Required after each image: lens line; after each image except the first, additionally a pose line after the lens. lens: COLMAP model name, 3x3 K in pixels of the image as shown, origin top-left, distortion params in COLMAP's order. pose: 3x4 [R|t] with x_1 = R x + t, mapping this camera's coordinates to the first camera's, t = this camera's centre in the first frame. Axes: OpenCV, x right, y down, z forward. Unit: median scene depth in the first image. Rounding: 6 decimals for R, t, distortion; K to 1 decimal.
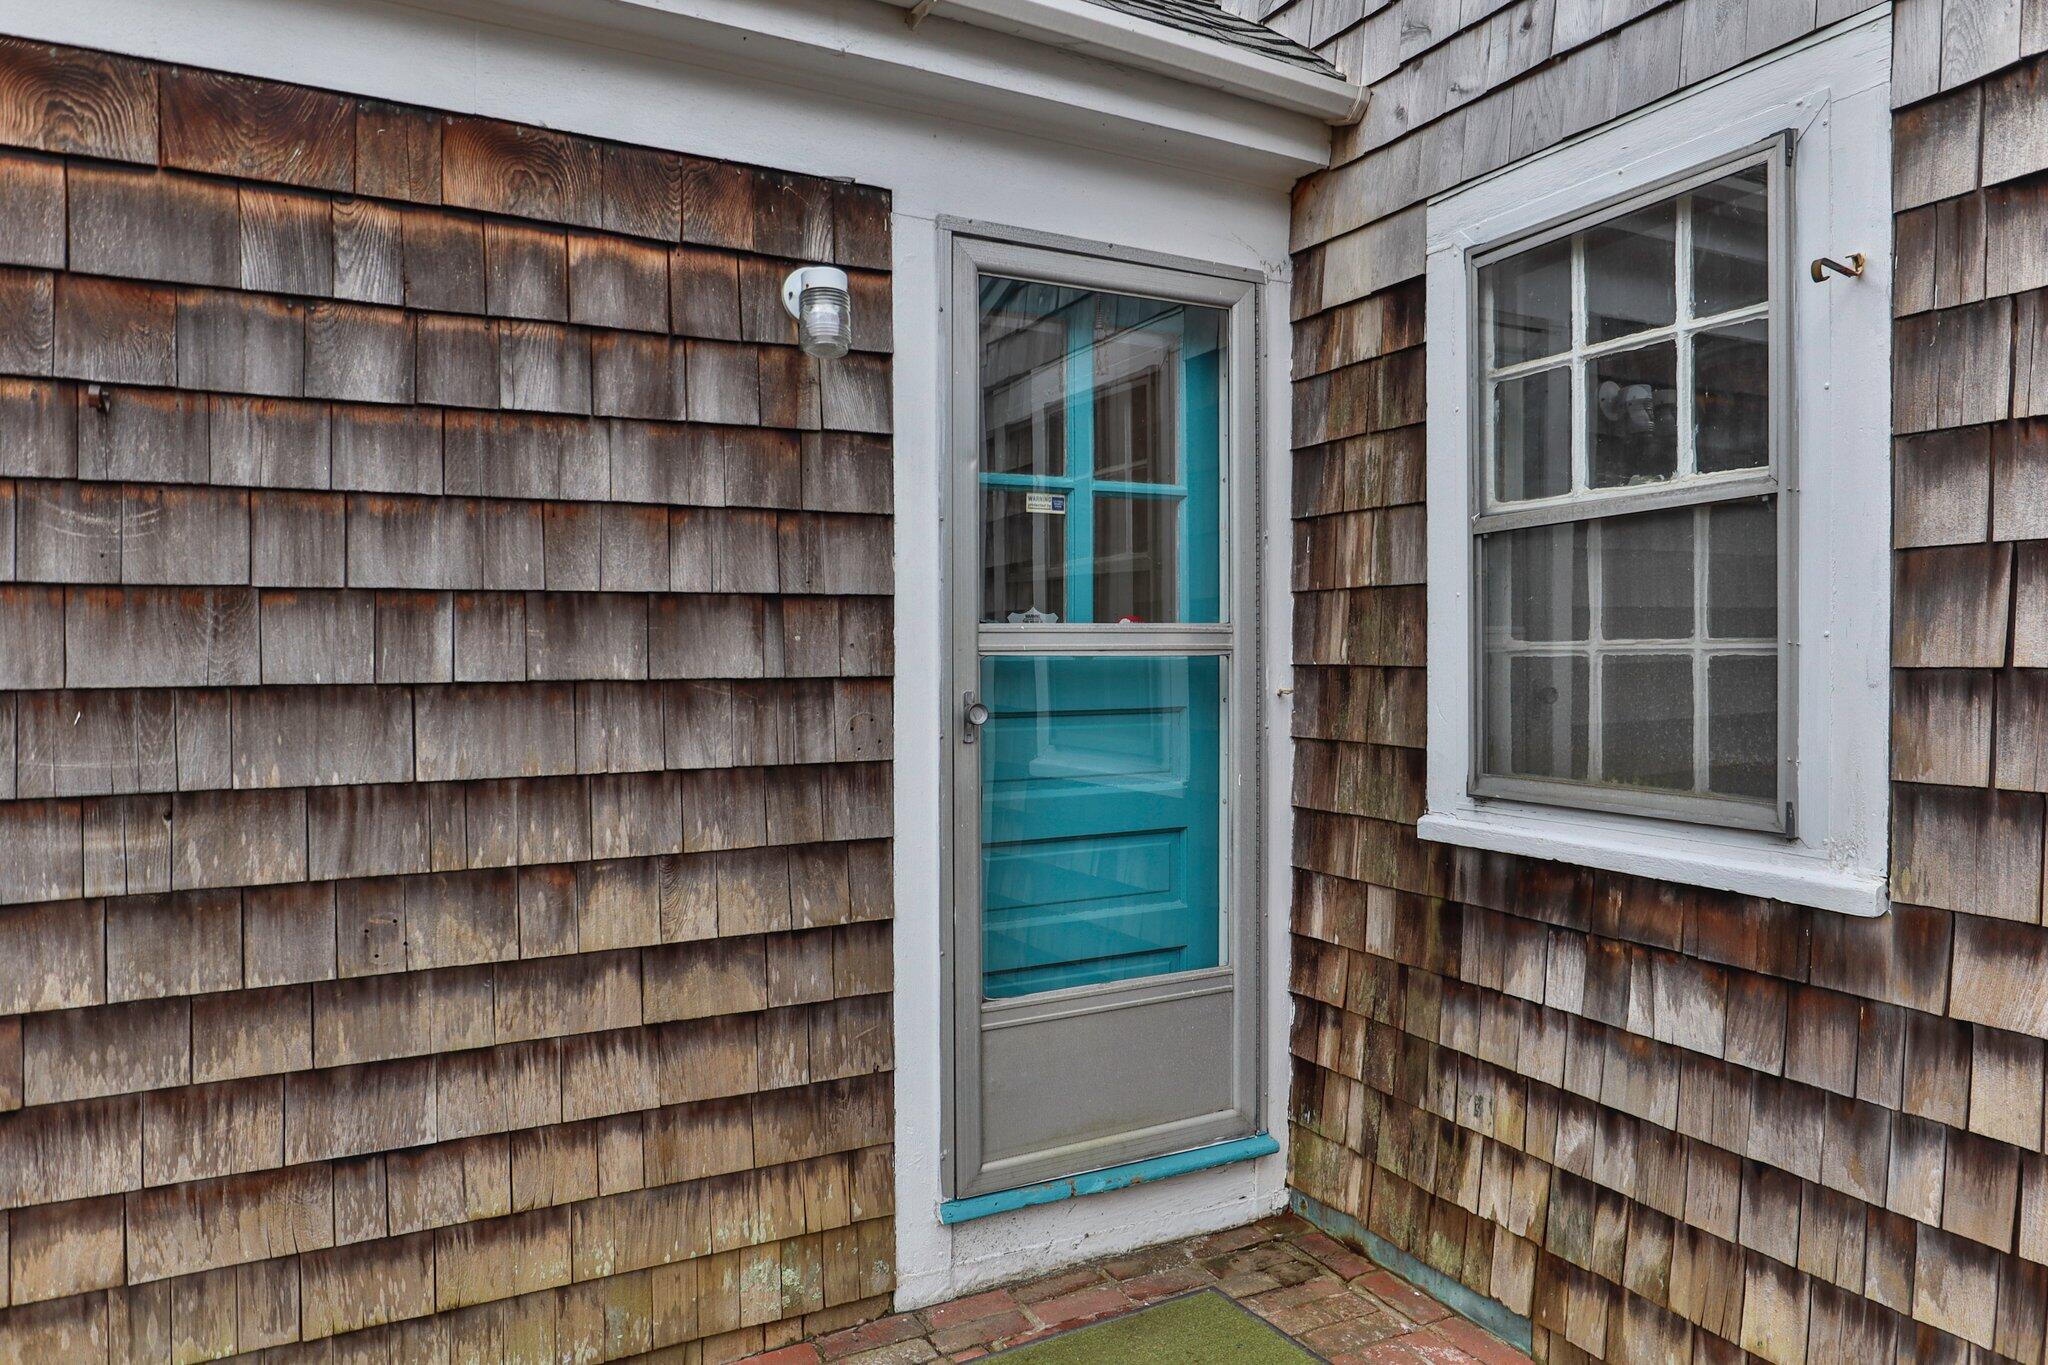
lens RADIAL K [[1262.9, 0, 1031.5], [0, 1262.9, 689.4], [0, 0, 1]] dist [-0.042893, 0.026031]
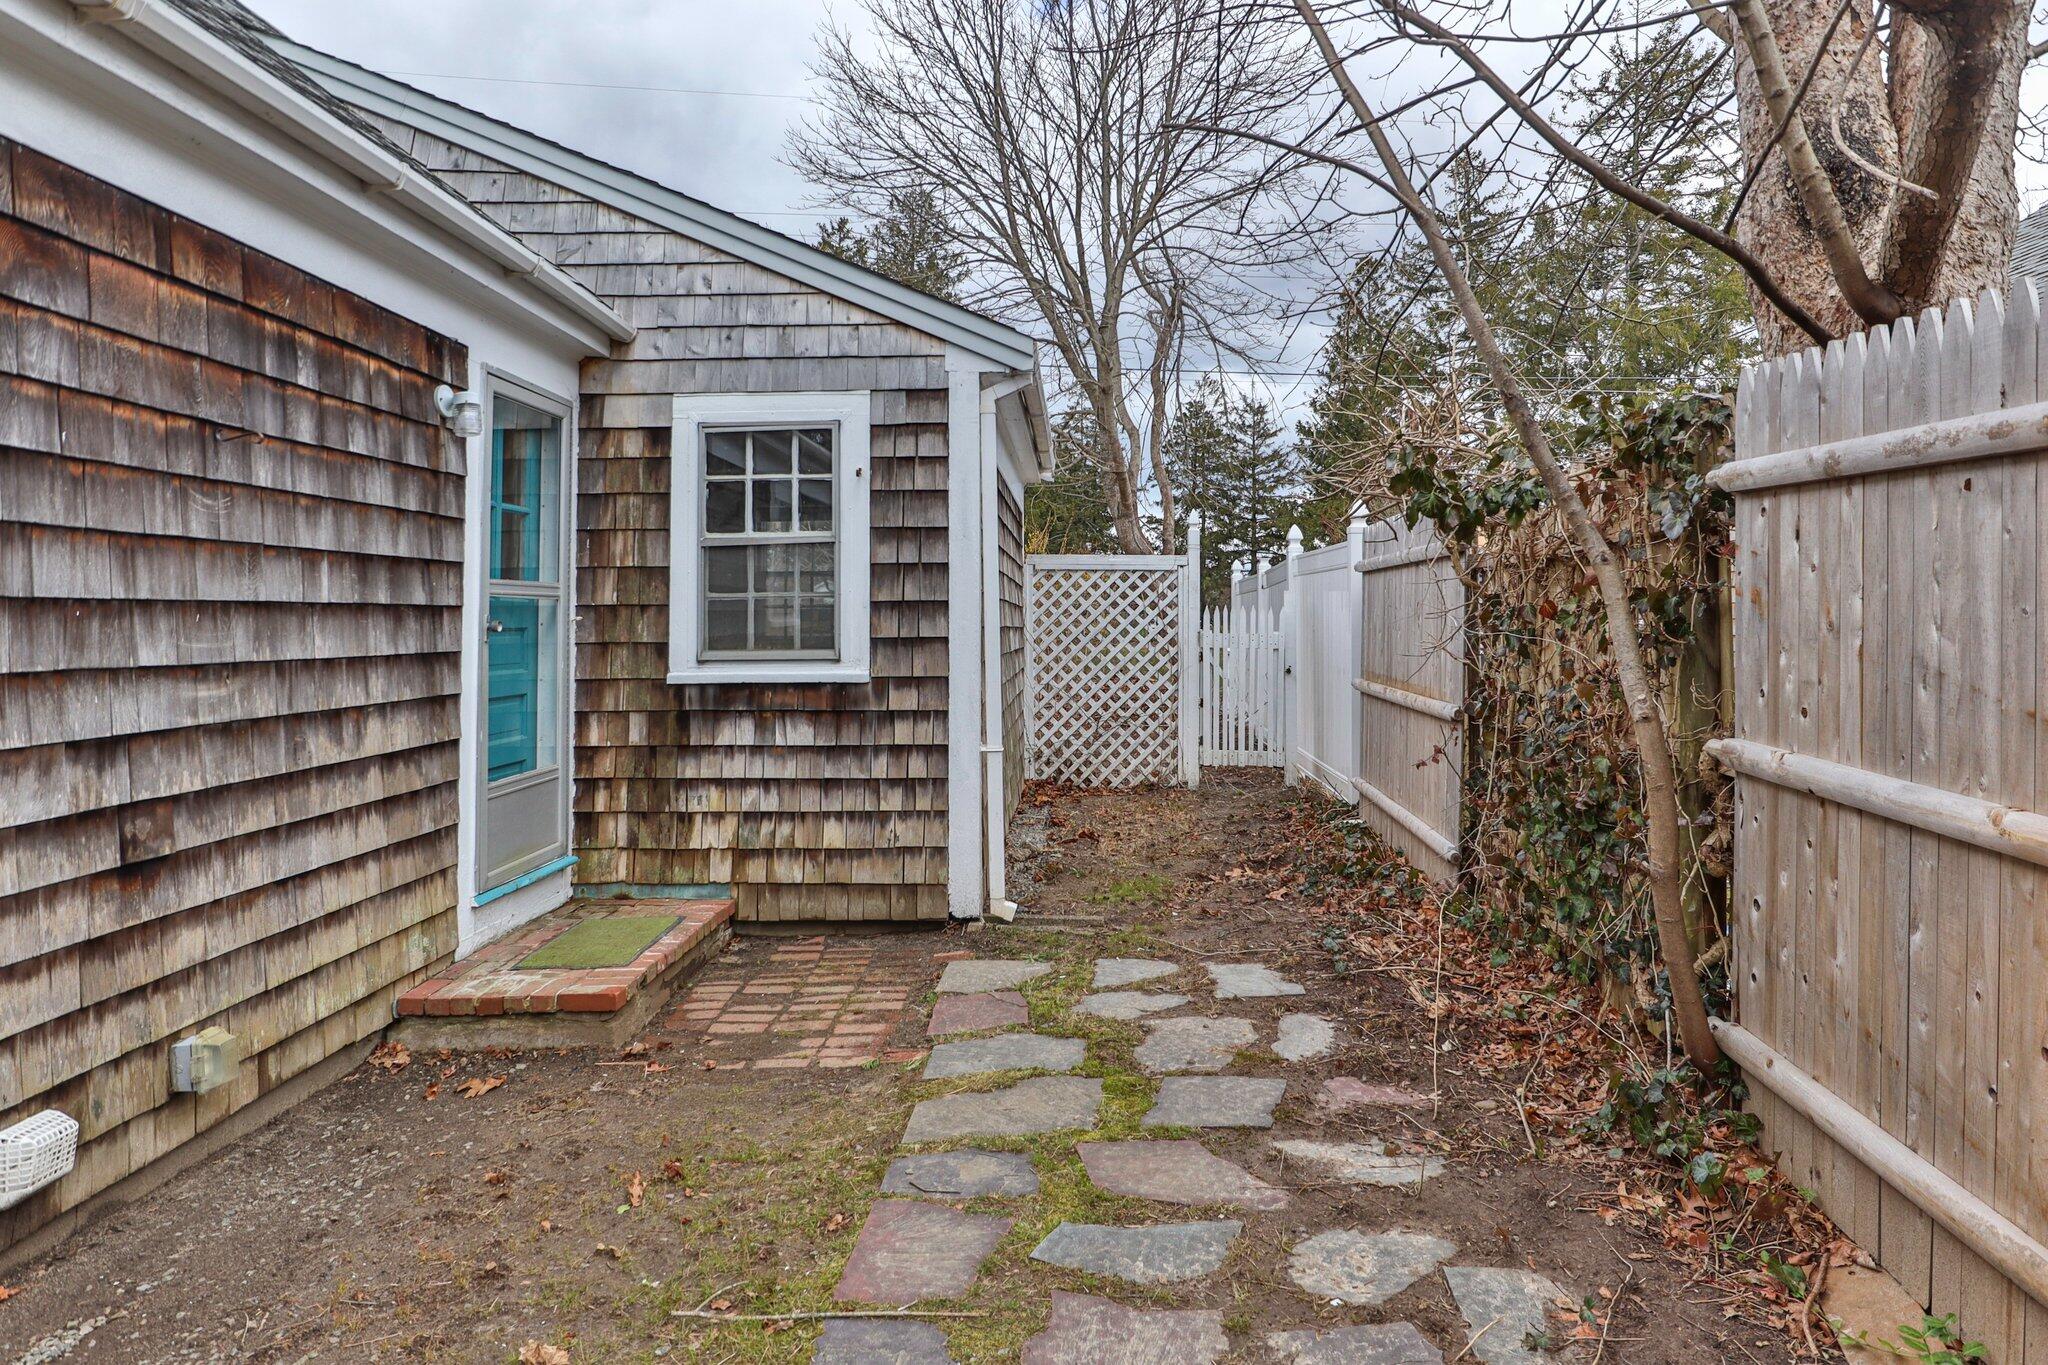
lens RADIAL K [[1027.8, 0, 1032.9], [0, 1027.8, 671.7], [0, 0, 1]] dist [-0.004524, -0.000588]
pose [[0.503690, -0.047061, 0.862602, -1.062842], [0.029265, 0.998871, 0.037407, 0.058757], [-0.863389, 0.006403, 0.504499, -0.520308]]
